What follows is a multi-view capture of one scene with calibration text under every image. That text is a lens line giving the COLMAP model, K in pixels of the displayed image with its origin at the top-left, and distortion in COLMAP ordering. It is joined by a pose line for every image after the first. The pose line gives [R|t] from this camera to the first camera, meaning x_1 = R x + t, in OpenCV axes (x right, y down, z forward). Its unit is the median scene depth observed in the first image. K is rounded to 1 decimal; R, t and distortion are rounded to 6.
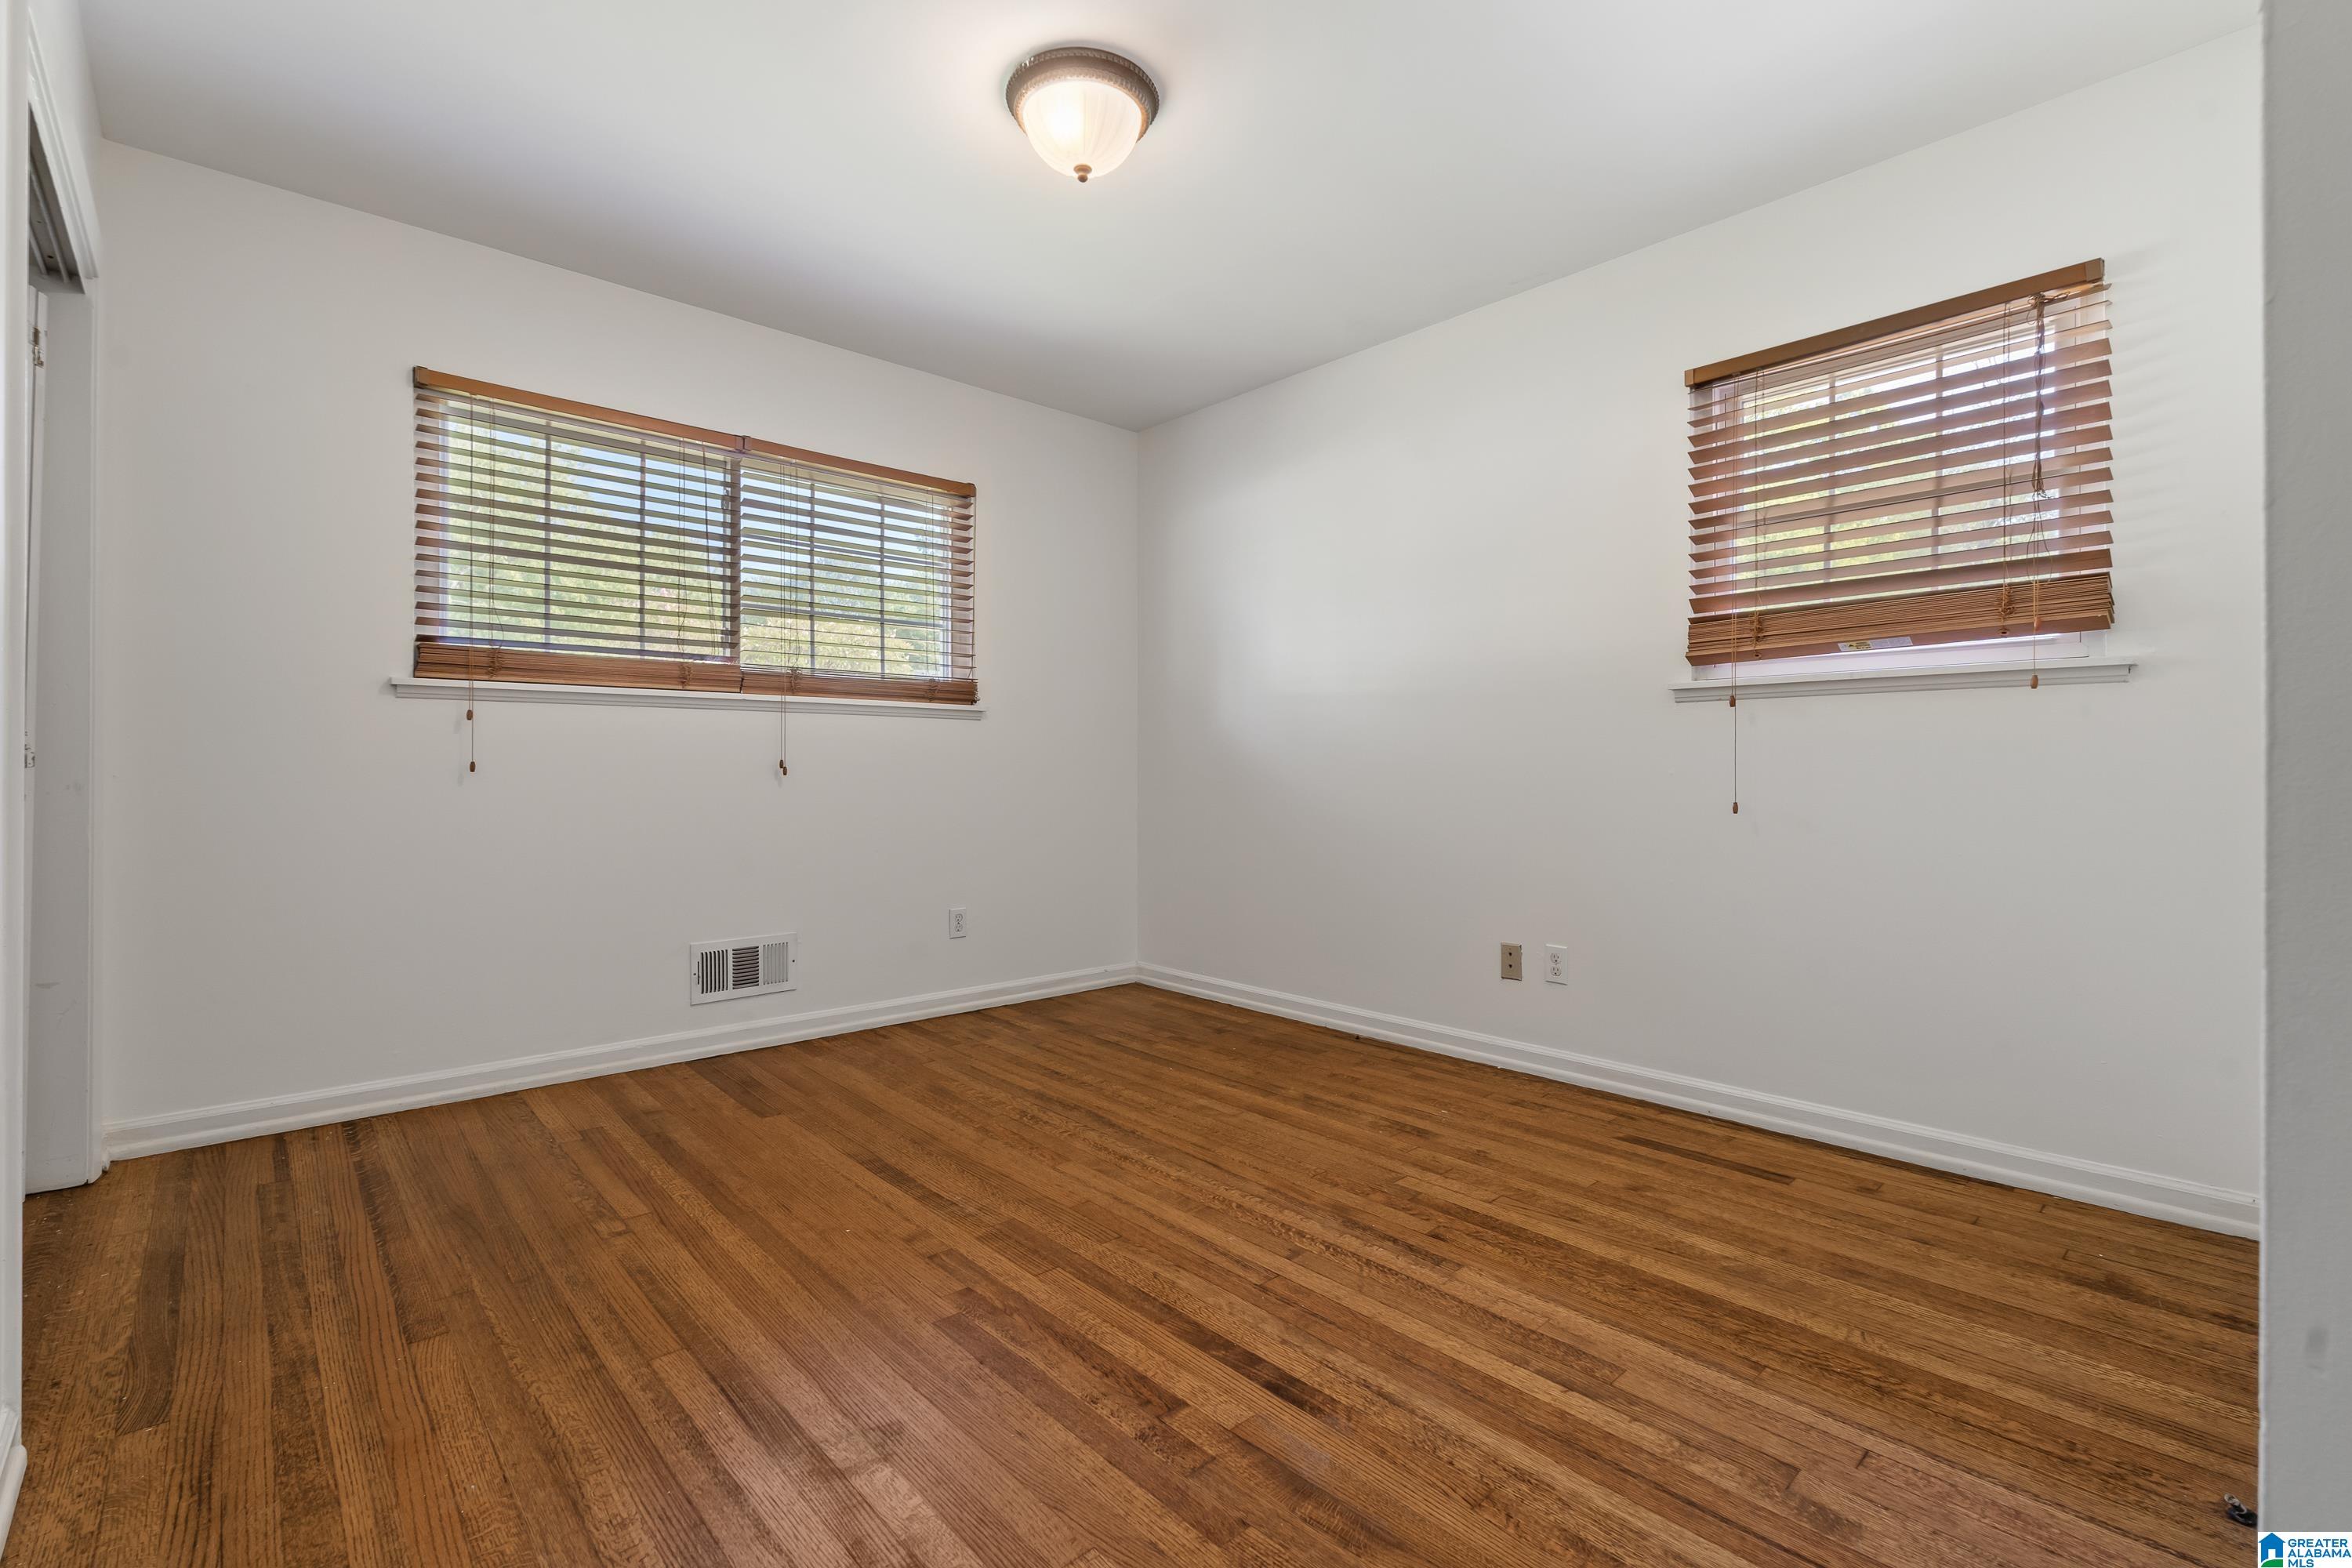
lens RADIAL K [[1040.6, 0, 1177.5], [0, 1040.6, 776.3], [0, 0, 1]] dist [-0.001280, 0.000414]
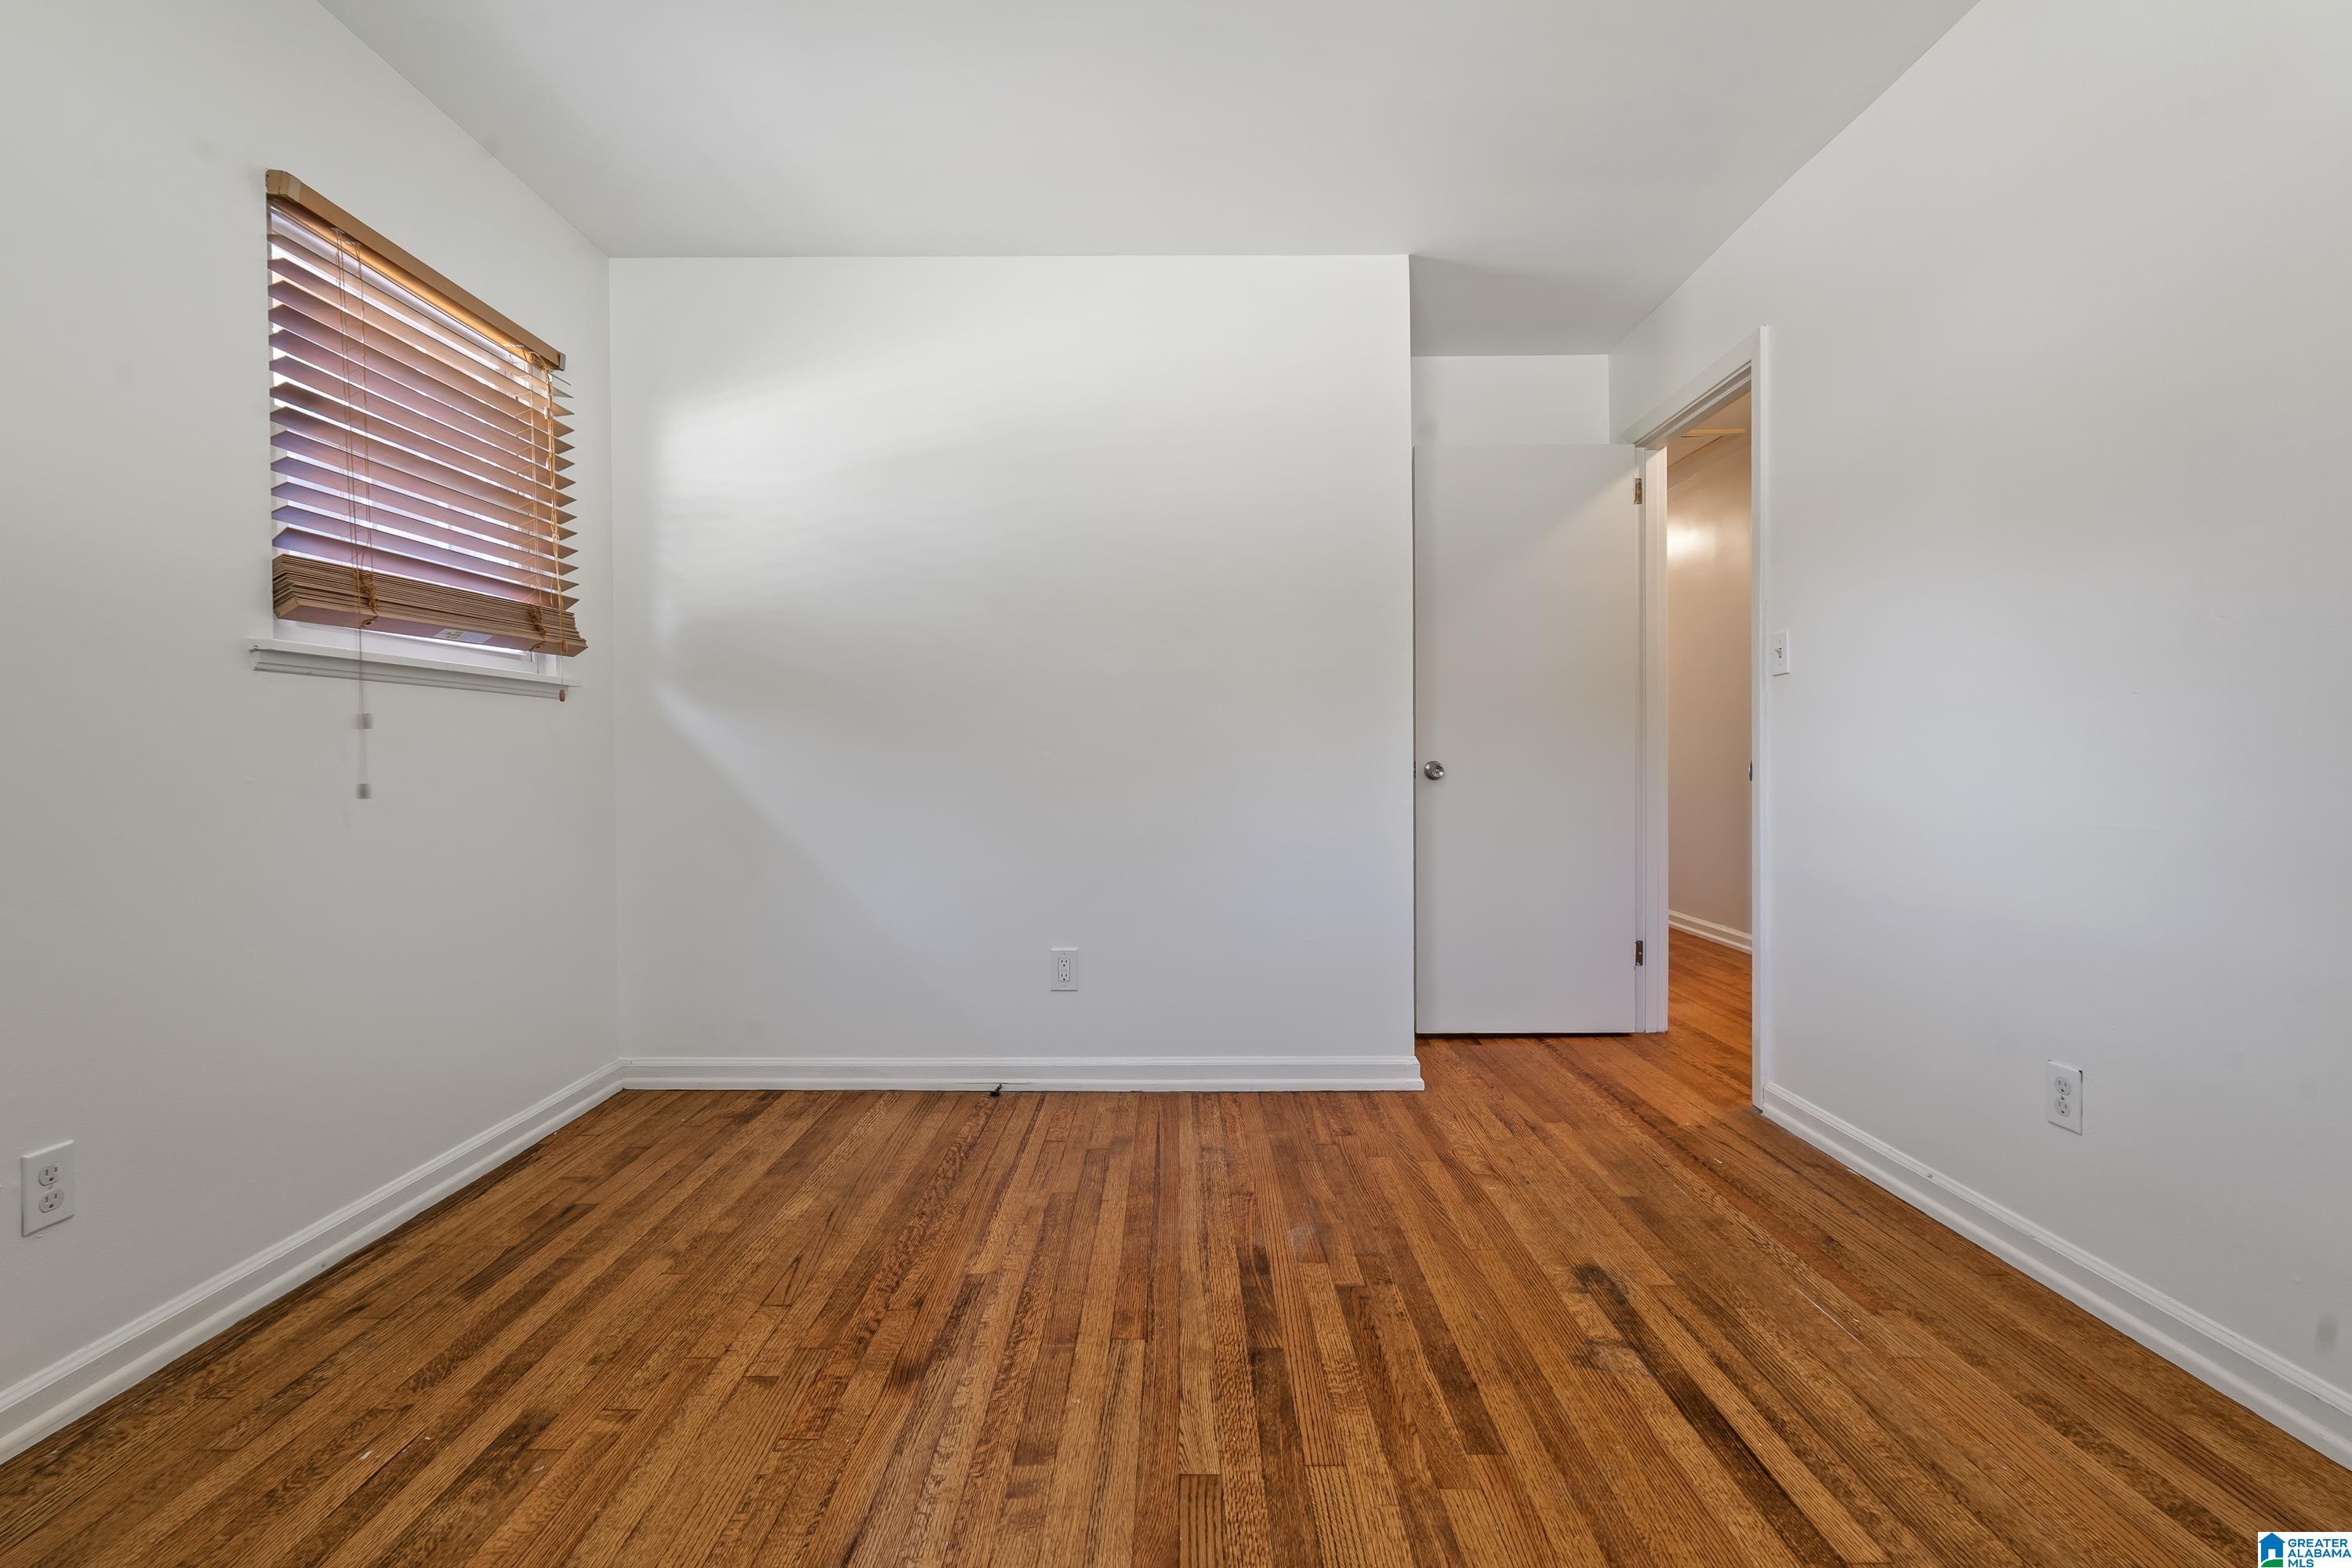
lens RADIAL K [[1040.6, 0, 1175.2], [0, 1040.6, 775.0], [0, 0, 1]] dist [-0.001280, 0.000414]
pose [[-0.733330, -0.003325, 0.679864, -0.568621], [0.013179, 0.999731, 0.019104, -0.016556], [-0.679745, 0.022970, -0.733089, 1.680429]]
